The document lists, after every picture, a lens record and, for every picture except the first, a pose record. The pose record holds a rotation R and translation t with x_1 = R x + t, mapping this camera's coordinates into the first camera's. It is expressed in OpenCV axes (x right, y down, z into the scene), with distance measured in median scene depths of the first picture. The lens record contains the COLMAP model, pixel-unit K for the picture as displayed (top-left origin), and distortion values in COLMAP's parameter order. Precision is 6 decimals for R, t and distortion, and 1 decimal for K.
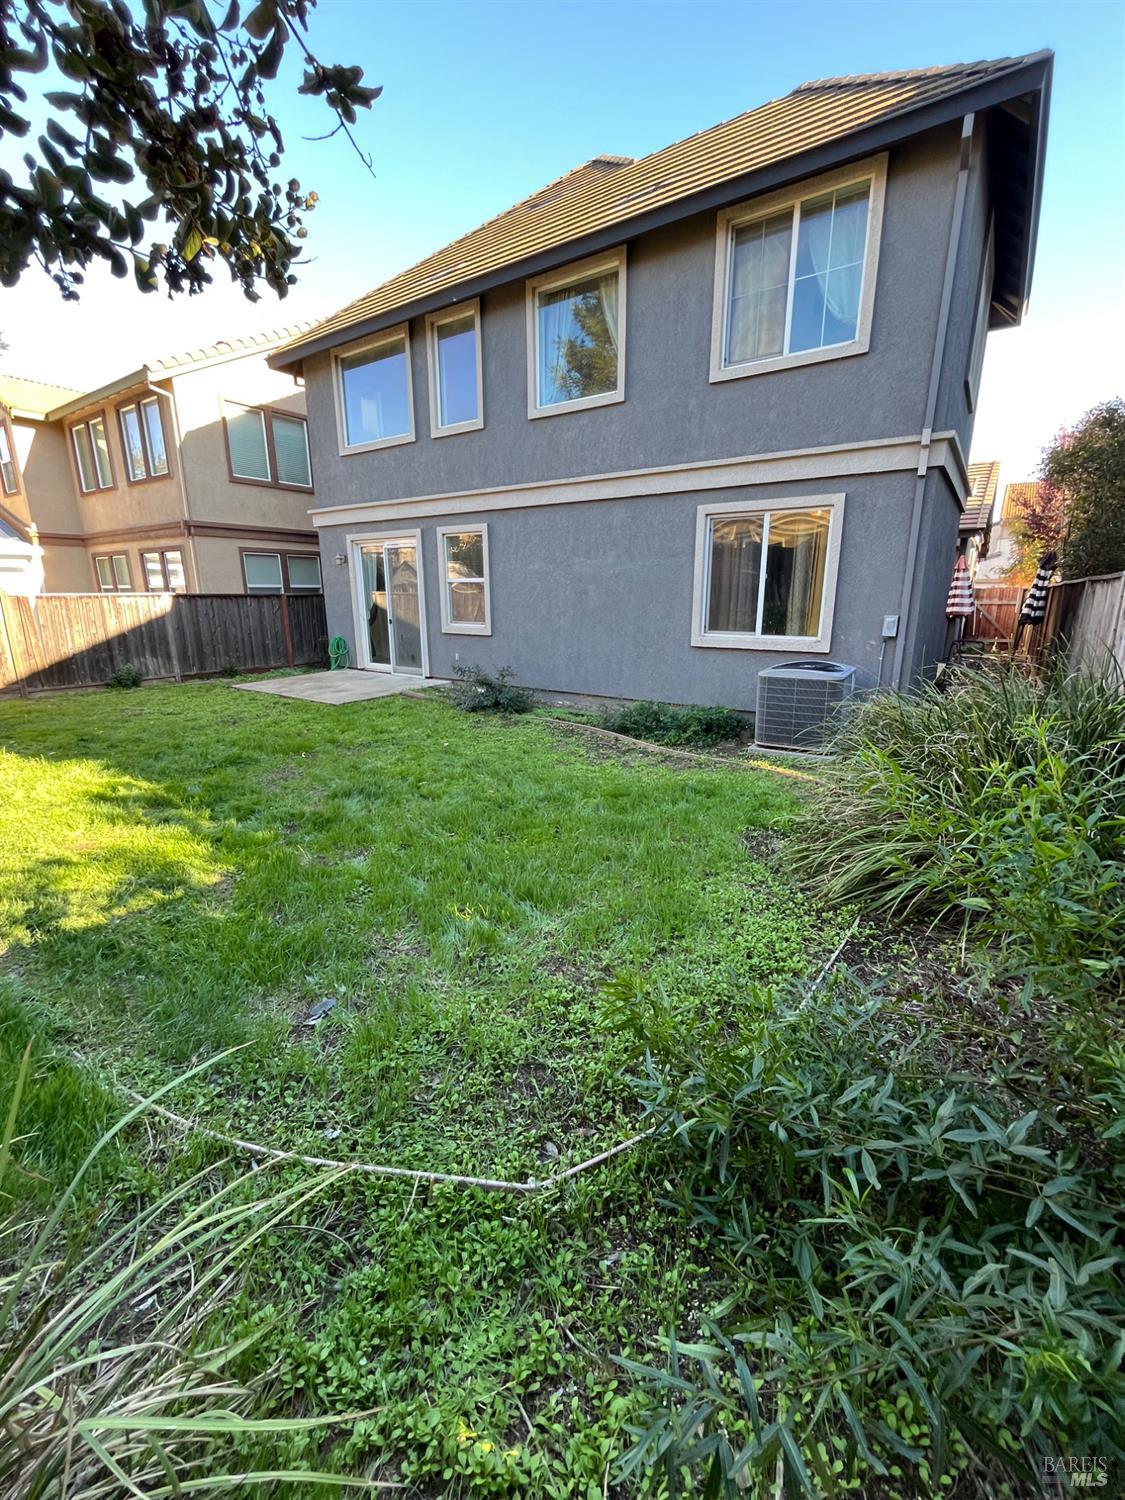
lens RADIAL K [[605.9, 0, 563.7], [0, 605.9, 747.6], [0, 0, 1]] dist [-0.002544, 0.000239]
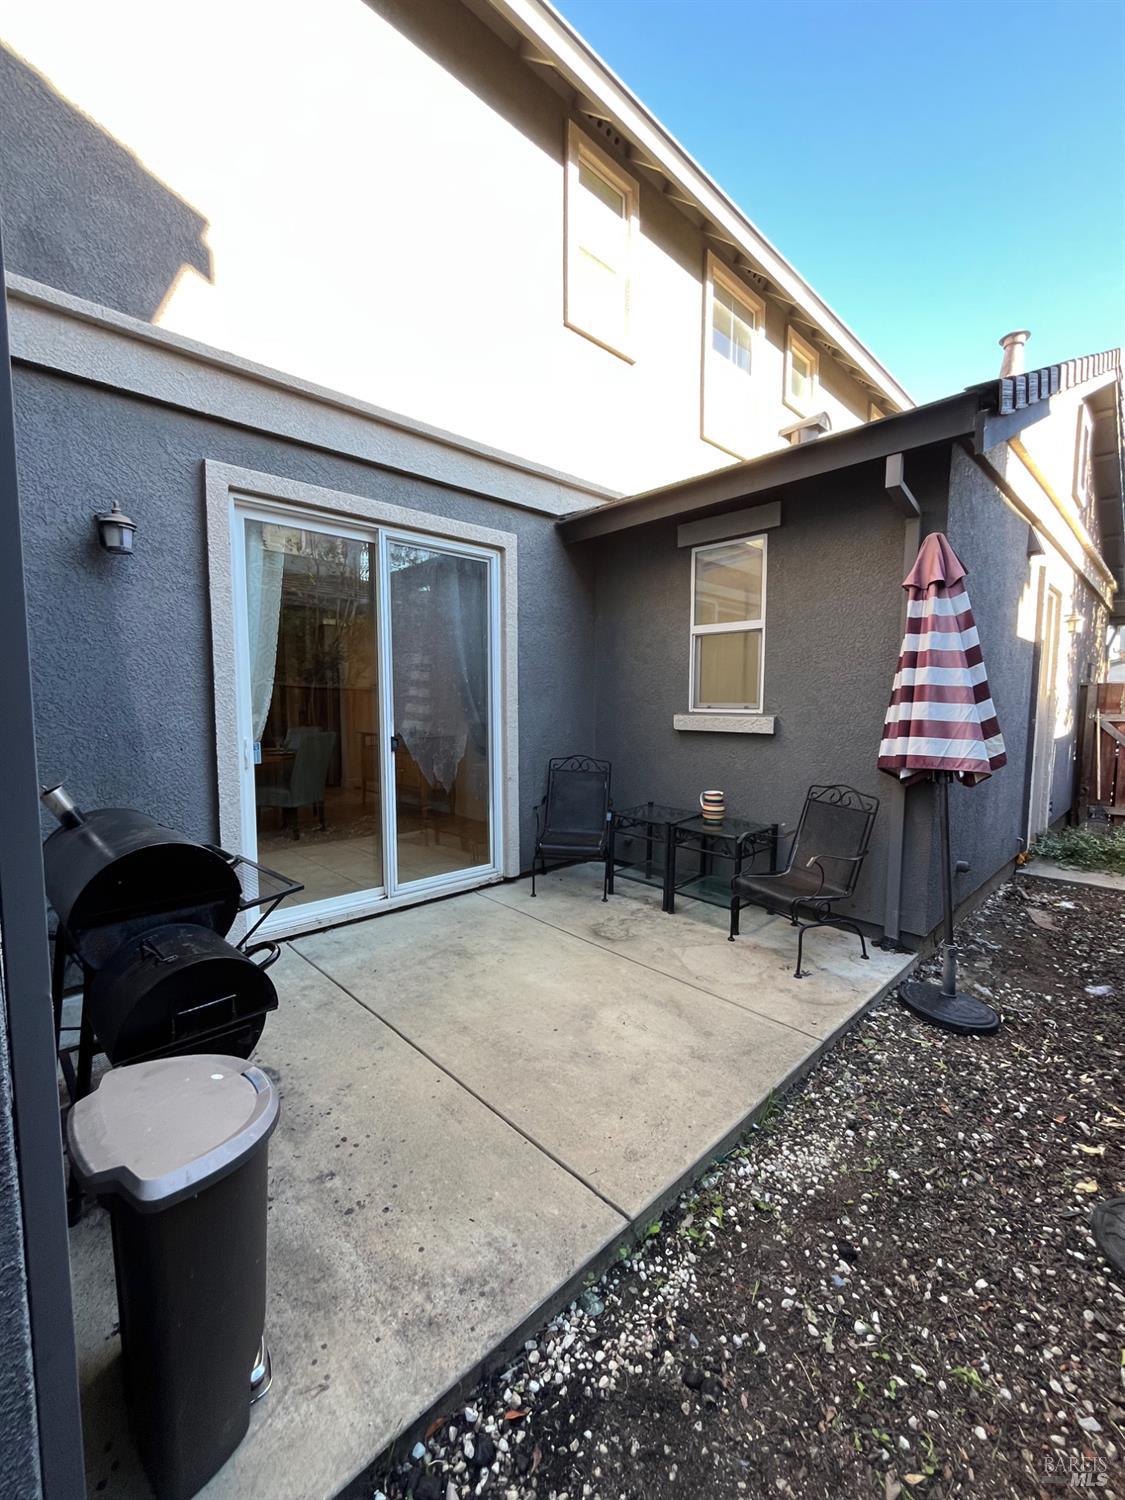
lens RADIAL K [[605.9, 0, 562.7], [0, 605.9, 747.7], [0, 0, 1]] dist [-0.002544, 0.000239]
pose [[0.979977, 0.022990, -0.197781, 0.558723], [-0.055015, 0.985906, -0.157994, -0.183453], [0.191361, 0.165711, 0.967430, 0.744069]]
